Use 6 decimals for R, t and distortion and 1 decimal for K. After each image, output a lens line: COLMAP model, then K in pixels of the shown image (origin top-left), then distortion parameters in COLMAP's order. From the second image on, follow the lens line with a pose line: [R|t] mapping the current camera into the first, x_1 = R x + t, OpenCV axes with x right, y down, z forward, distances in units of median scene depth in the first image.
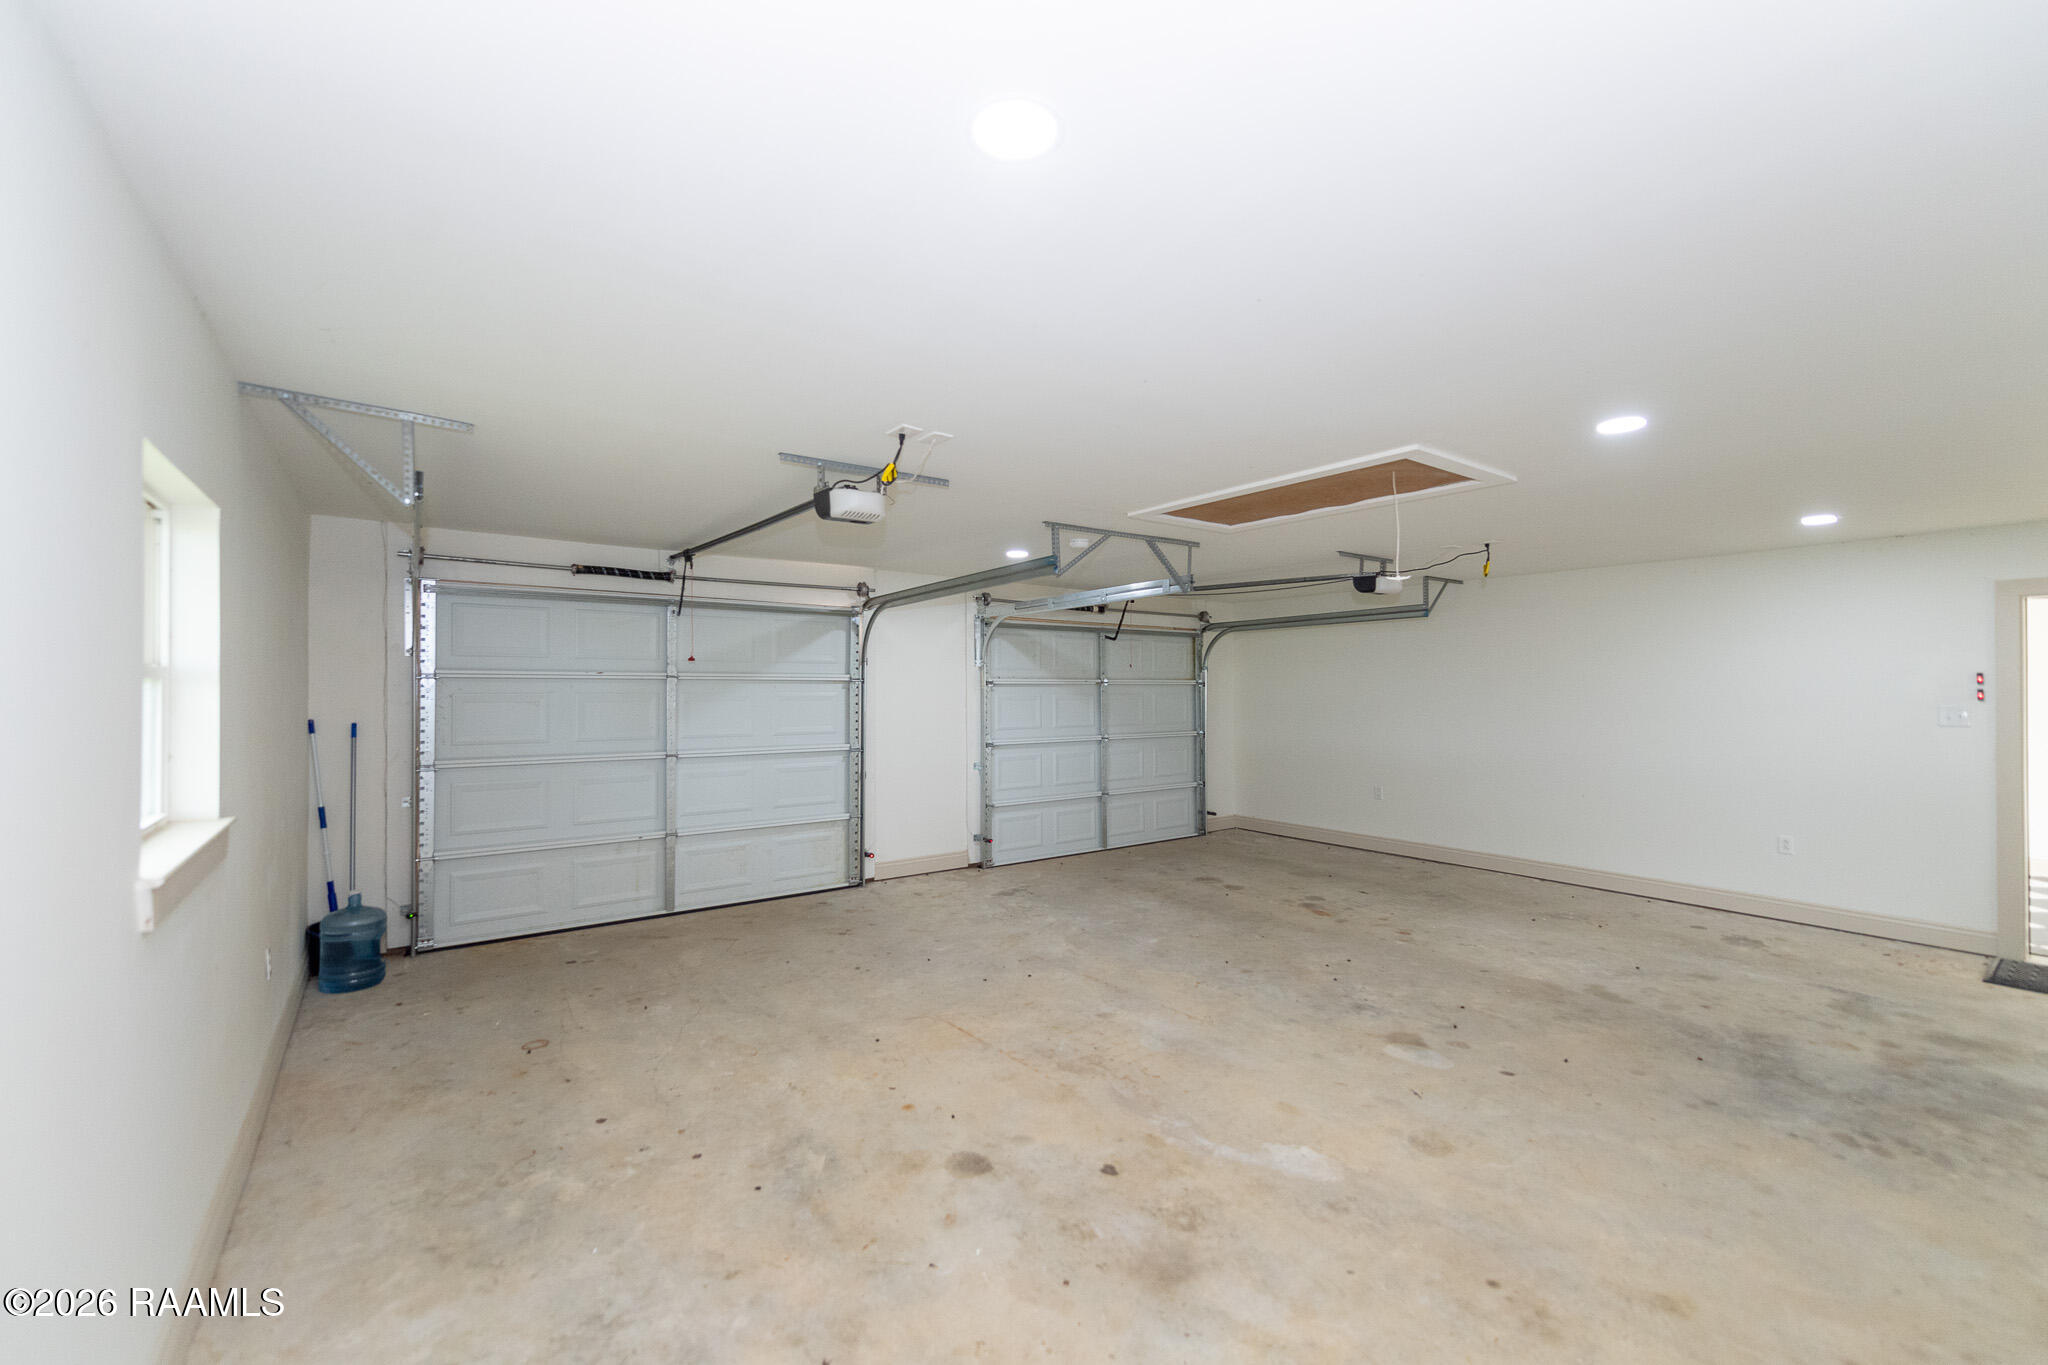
lens RADIAL K [[815.7, 0, 1041.0], [0, 815.7, 695.4], [0, 0, 1]] dist [0.008426, -0.000817]
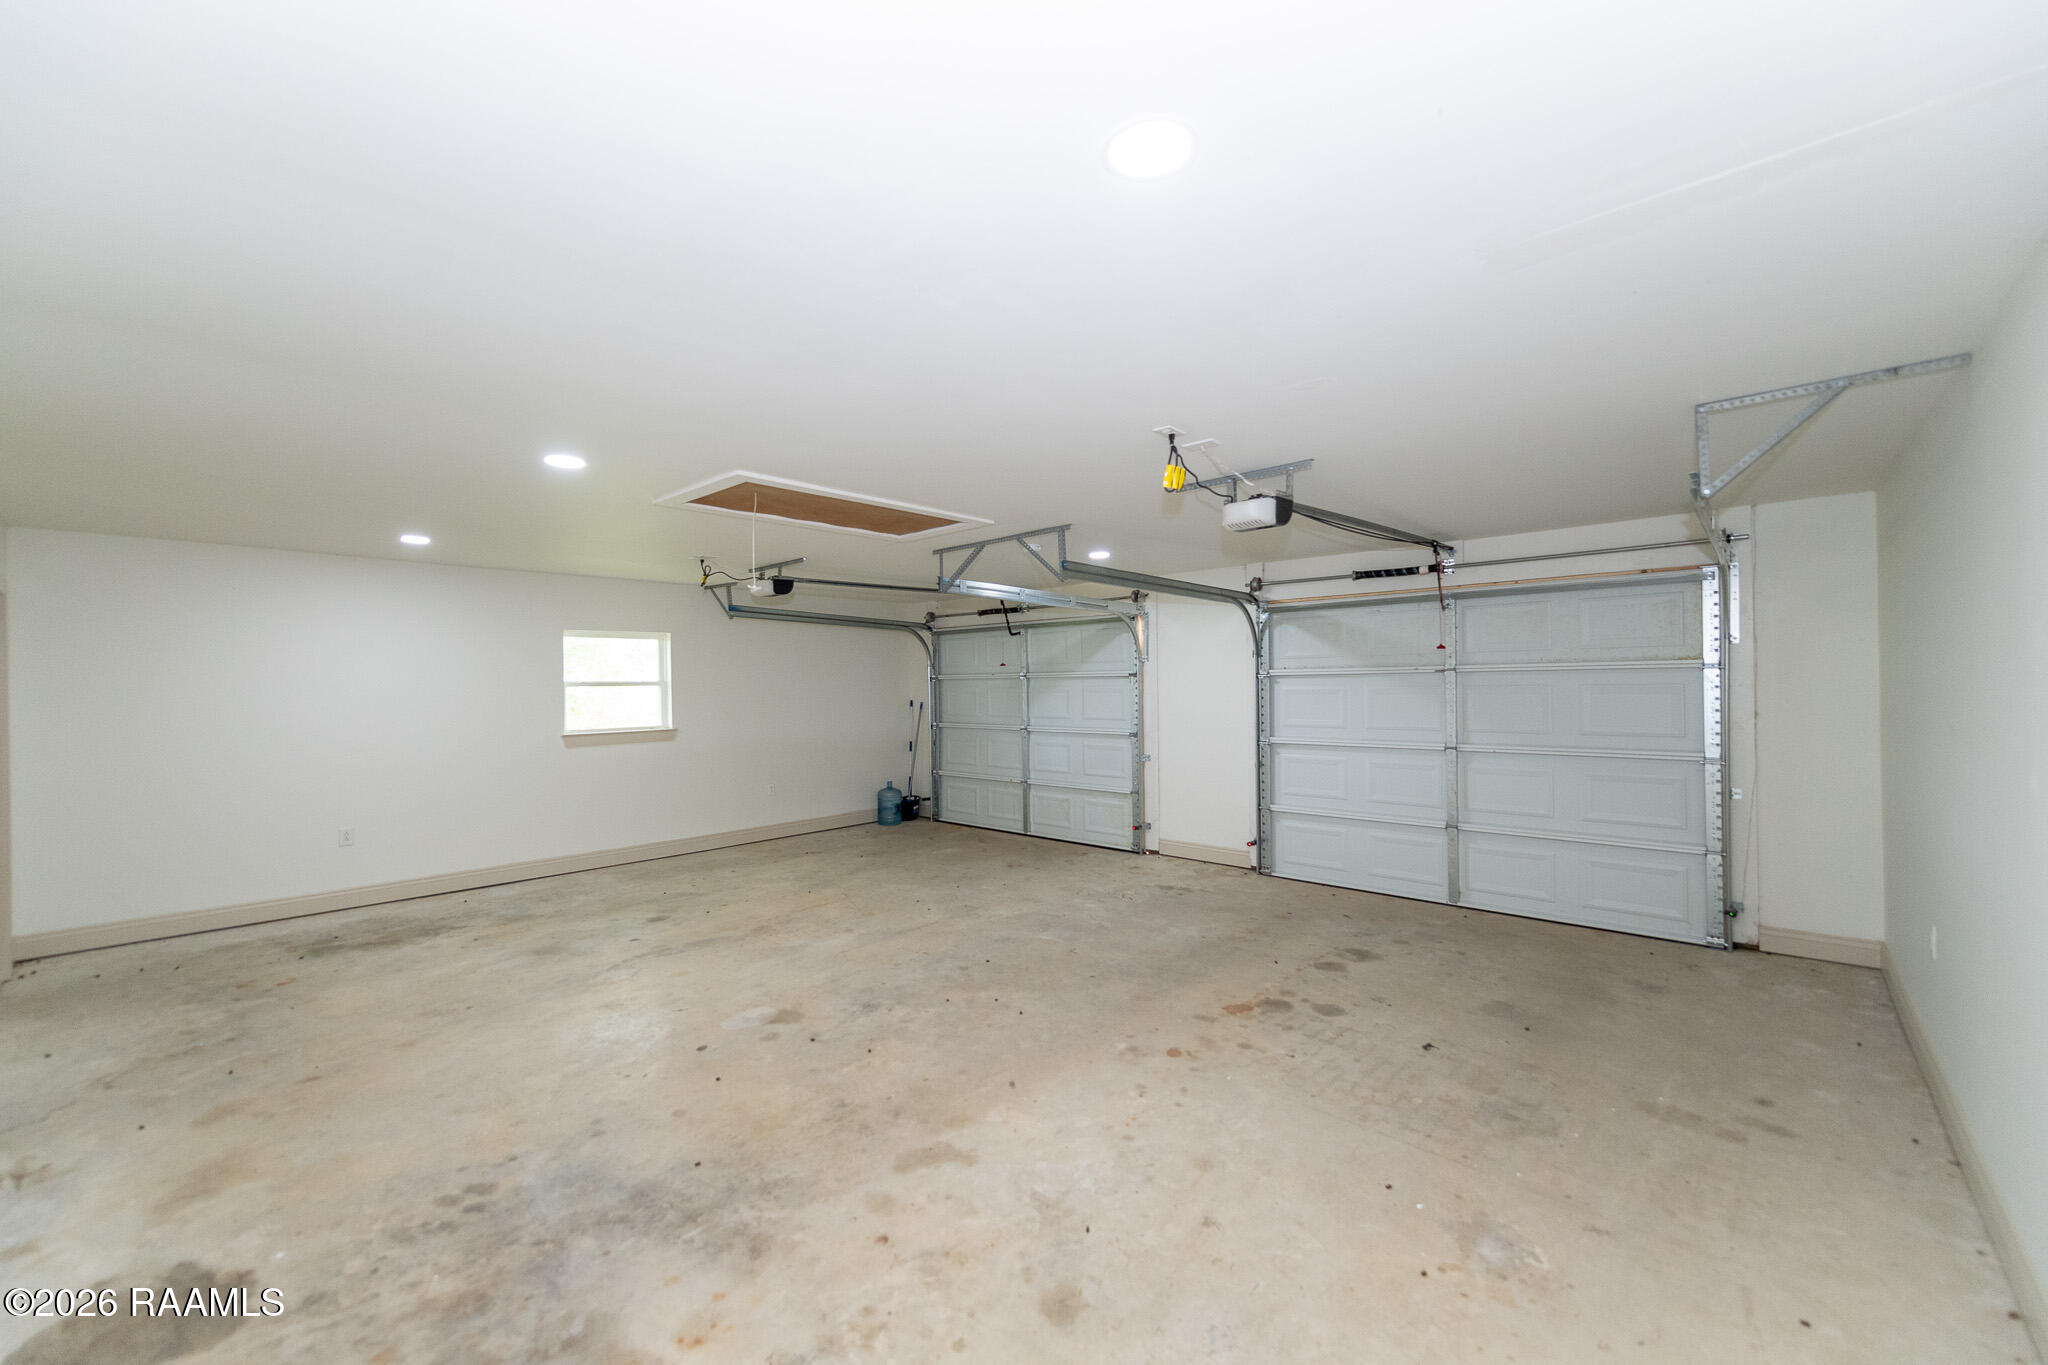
lens RADIAL K [[815.7, 0, 1032.9], [0, 815.7, 671.4], [0, 0, 1]] dist [0.008426, -0.000817]
pose [[0.204668, -0.018948, -0.978648, 1.171722], [0.001886, 0.999818, -0.018963, -0.002498], [0.978830, 0.002035, 0.204667, 0.827988]]
